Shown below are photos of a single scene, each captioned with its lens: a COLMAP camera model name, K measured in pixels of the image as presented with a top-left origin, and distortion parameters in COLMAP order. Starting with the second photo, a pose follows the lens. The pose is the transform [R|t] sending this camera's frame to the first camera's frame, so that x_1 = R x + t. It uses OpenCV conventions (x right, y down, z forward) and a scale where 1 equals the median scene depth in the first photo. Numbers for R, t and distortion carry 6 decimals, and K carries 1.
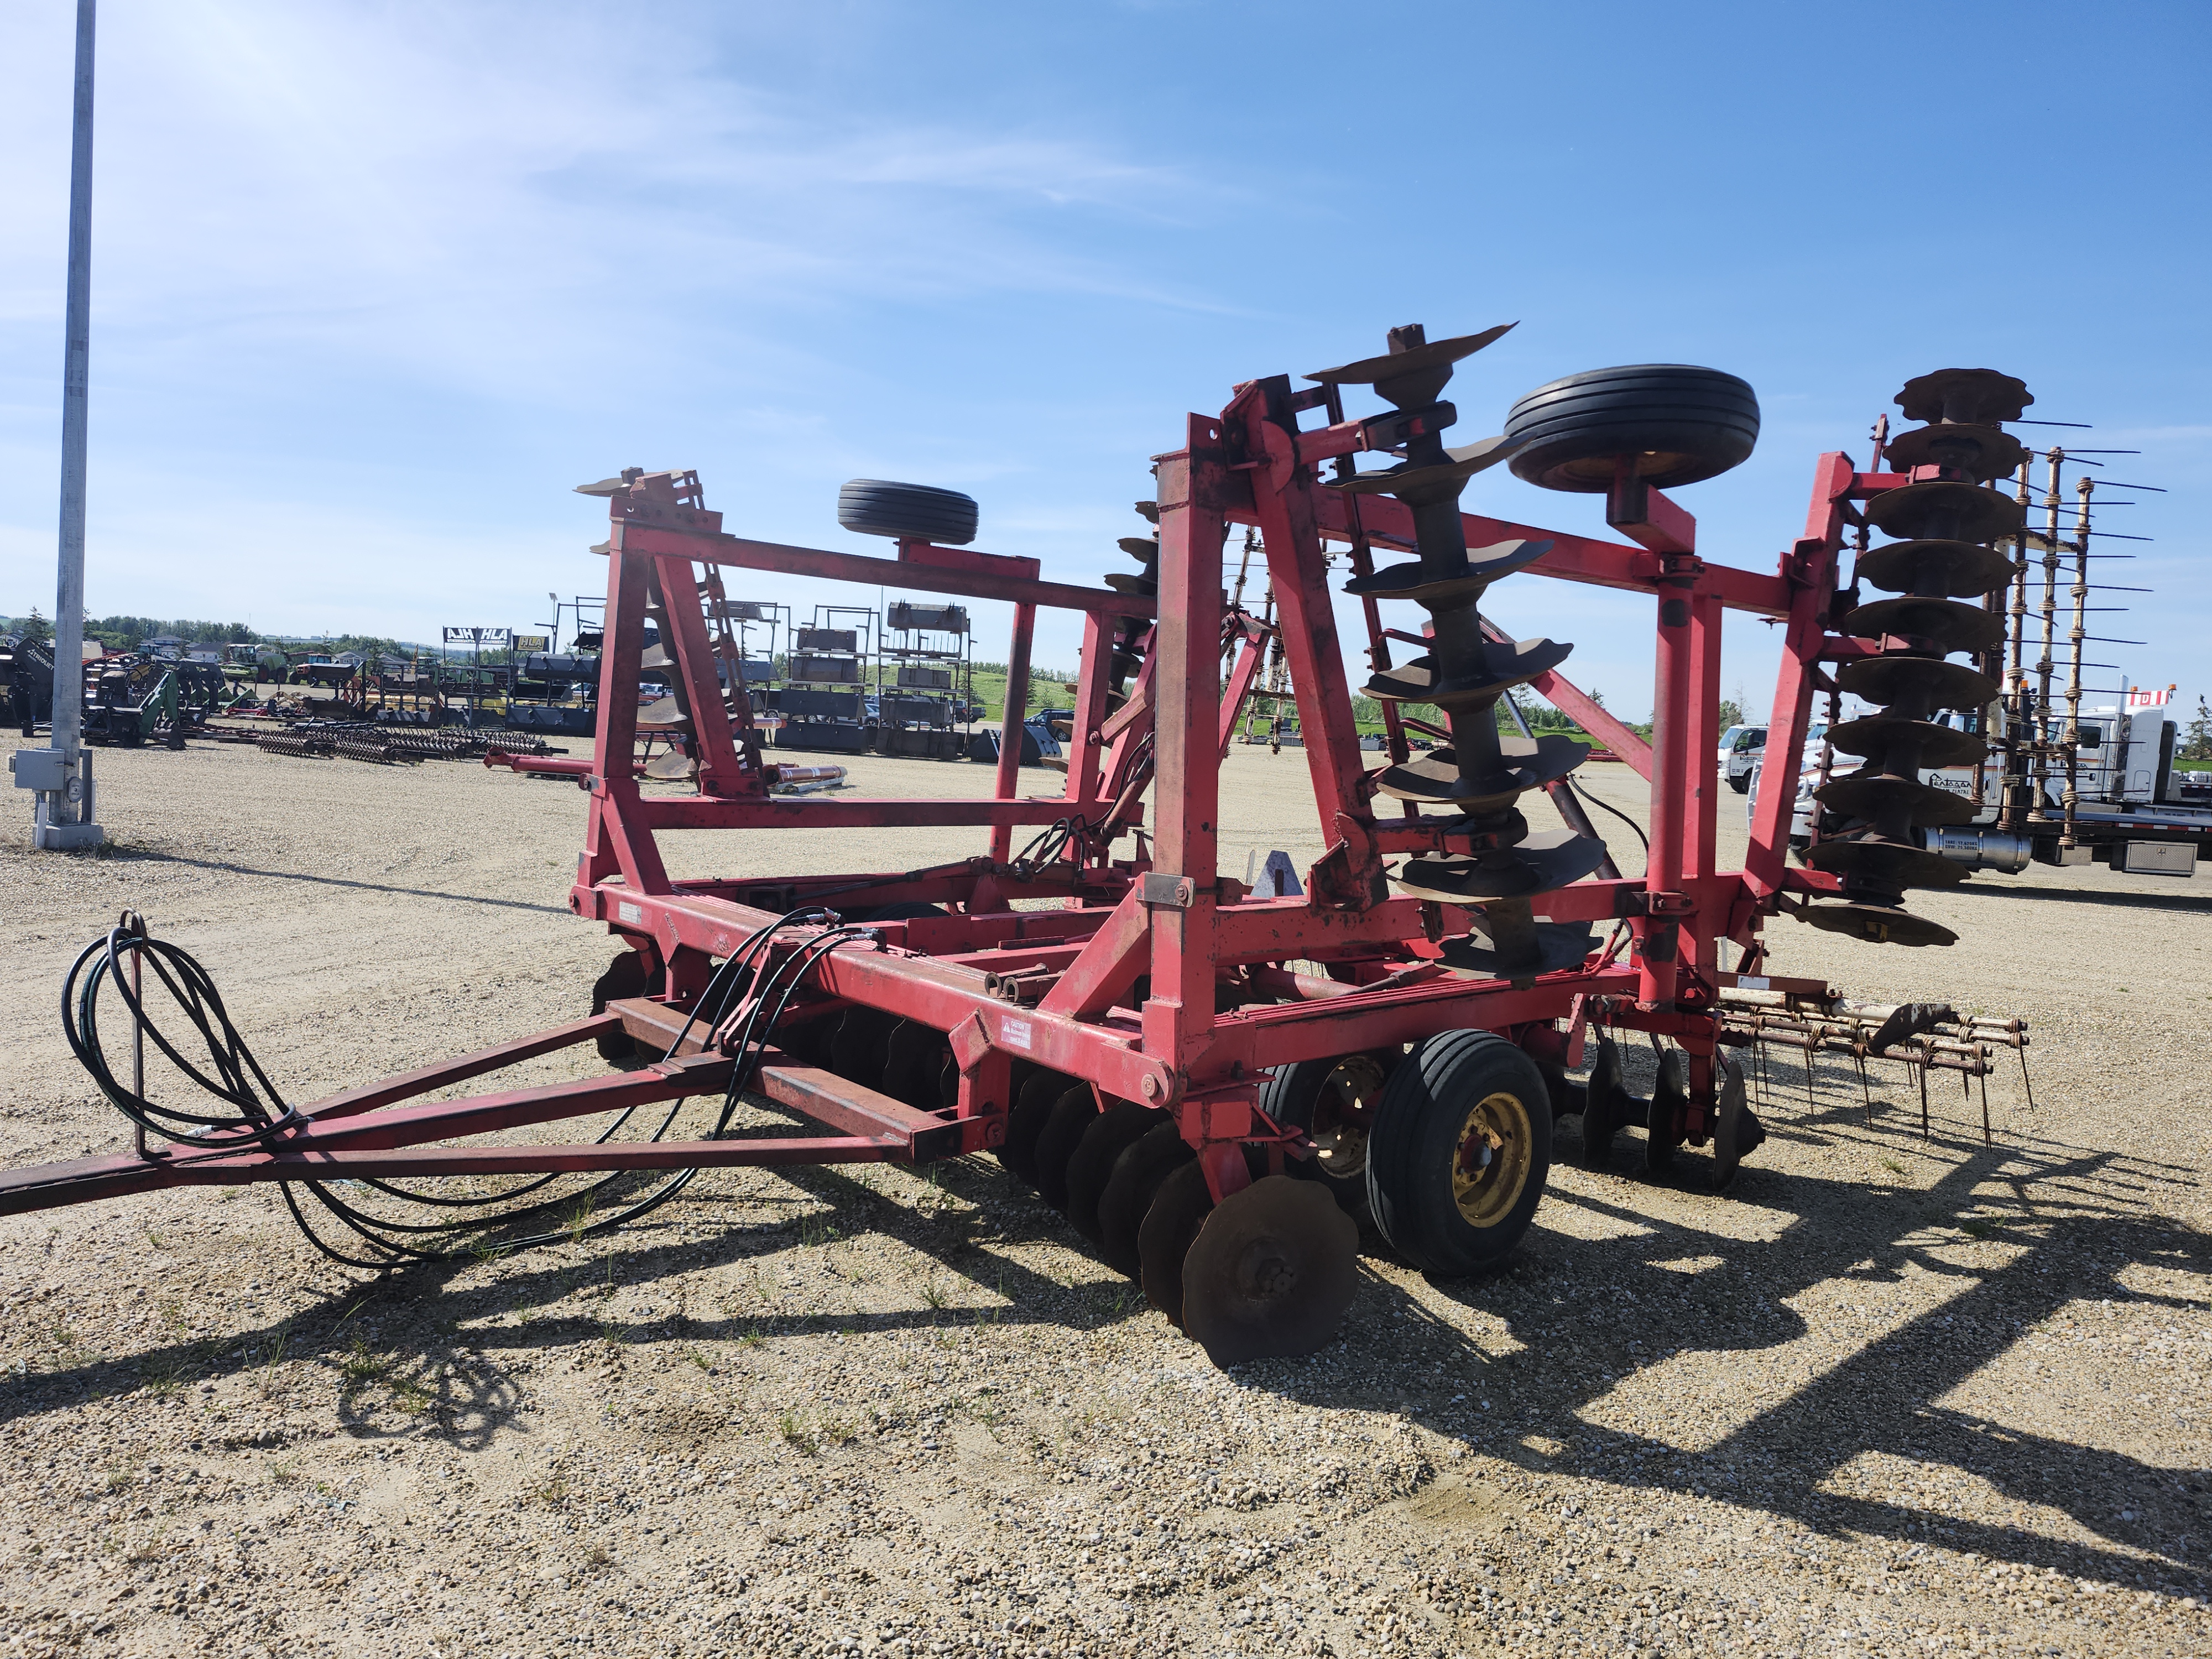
lens RADIAL K [[1516.5, 0, 1106.0], [0, 1516.5, 829.5], [0, 0, 1]] dist [0.075509, -0.081829]
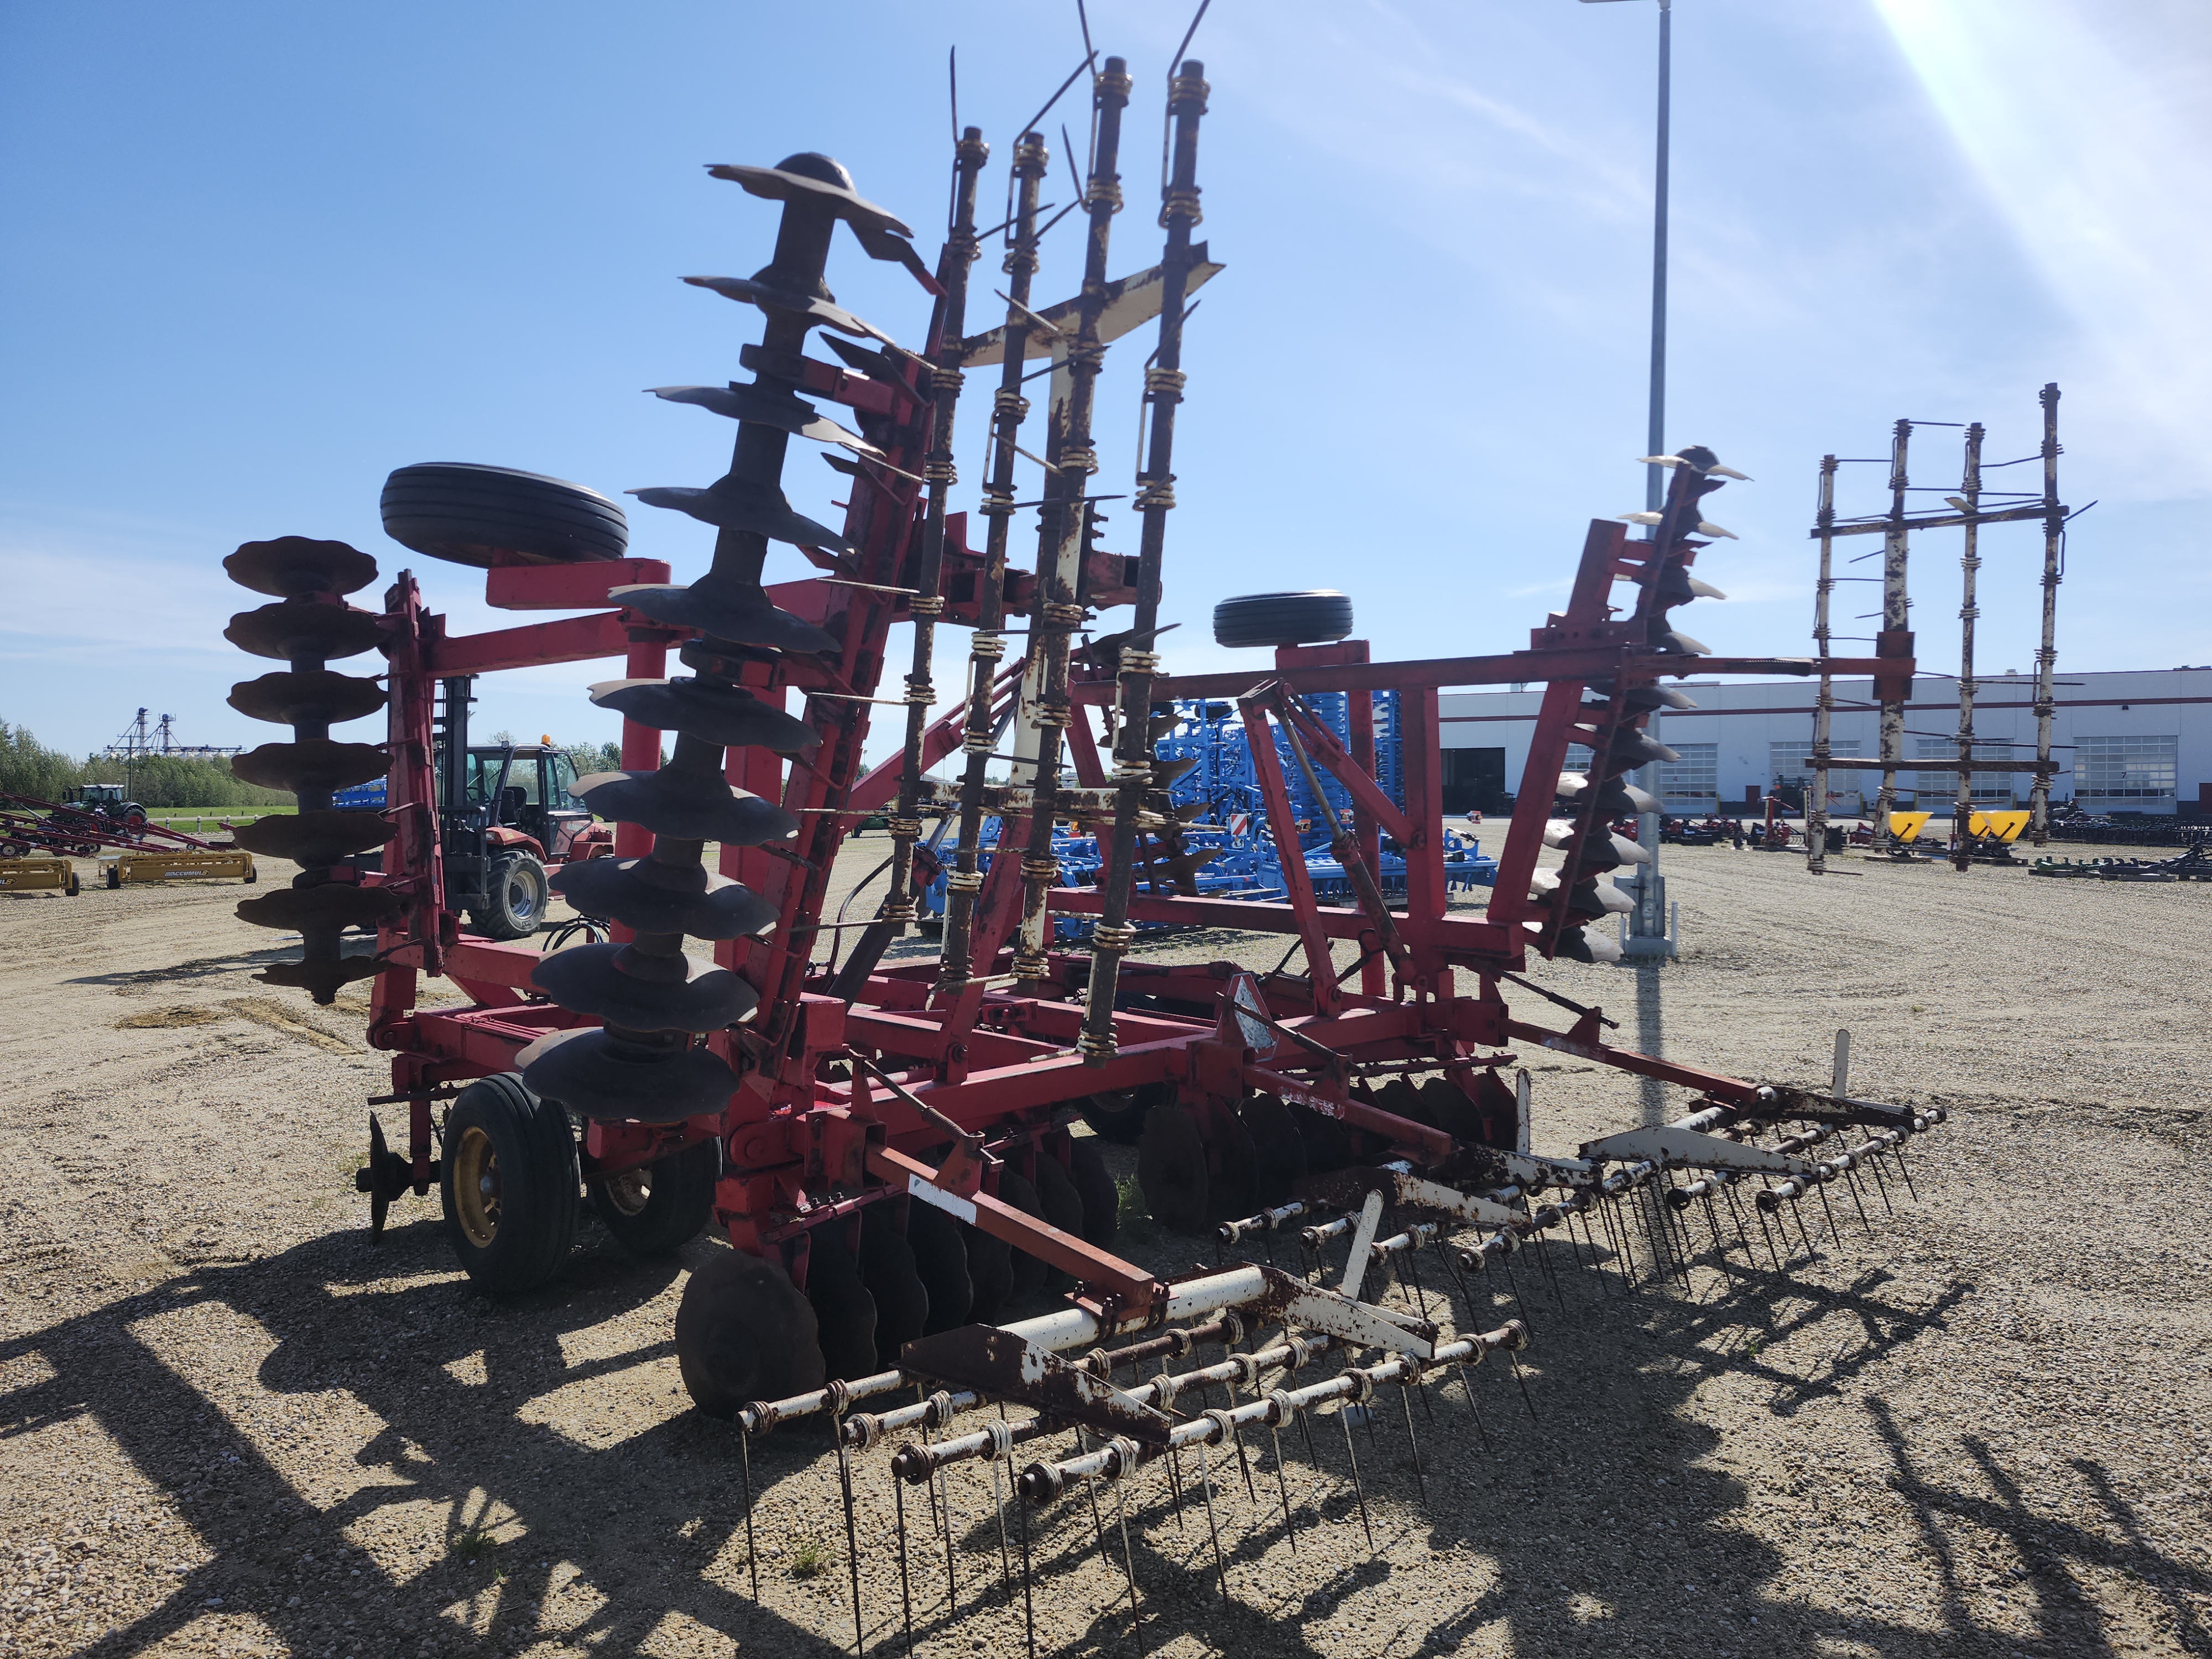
lens RADIAL K [[1501.4, 0, 1093.6], [0, 1501.4, 835.3], [0, 0, 1]] dist [0.072199, -0.084048]
pose [[0.037766, -0.026504, -0.998935, 1.232348], [-0.076304, 0.996653, -0.029328, -0.040781], [0.996369, 0.077330, 0.035618, 1.220830]]
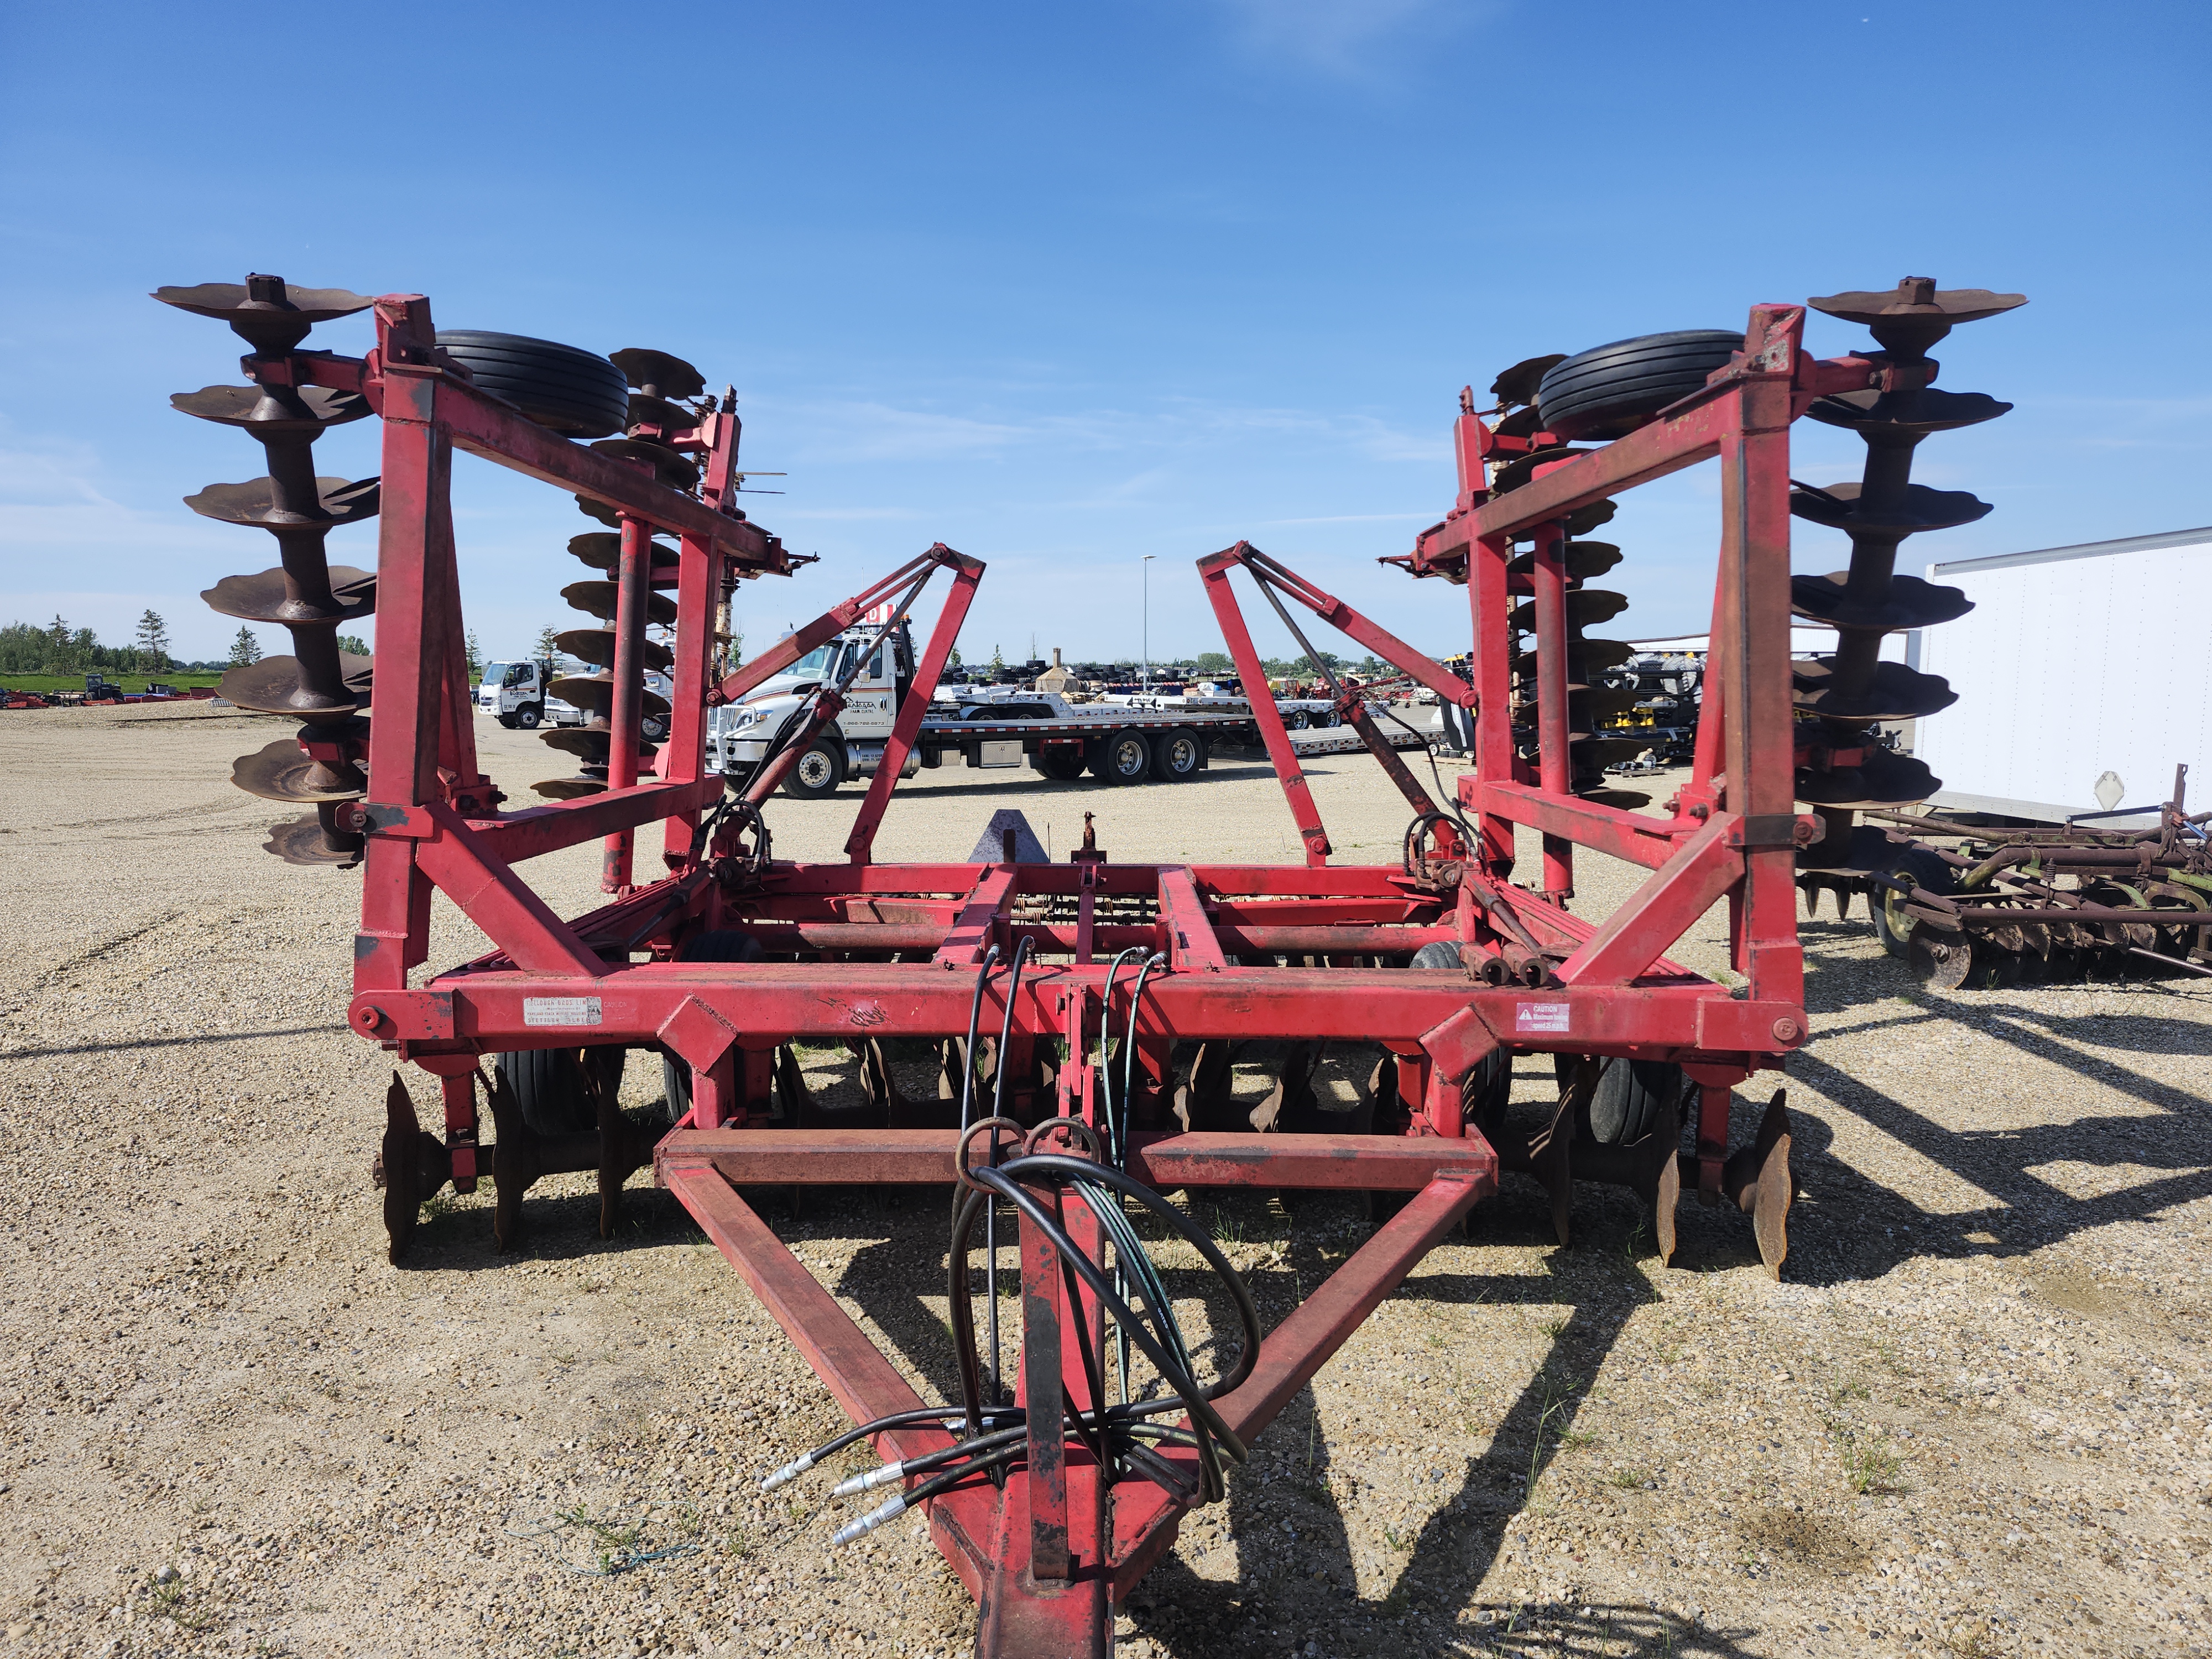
lens RADIAL K [[1525.5, 0, 1086.9], [0, 1525.5, 846.9], [0, 0, 1]] dist [0.099531, -0.129733]
pose [[0.668703, -0.129609, 0.732146, -0.730837], [0.090526, 0.991556, 0.092850, -0.062451], [-0.737998, 0.004189, 0.674790, 0.471970]]
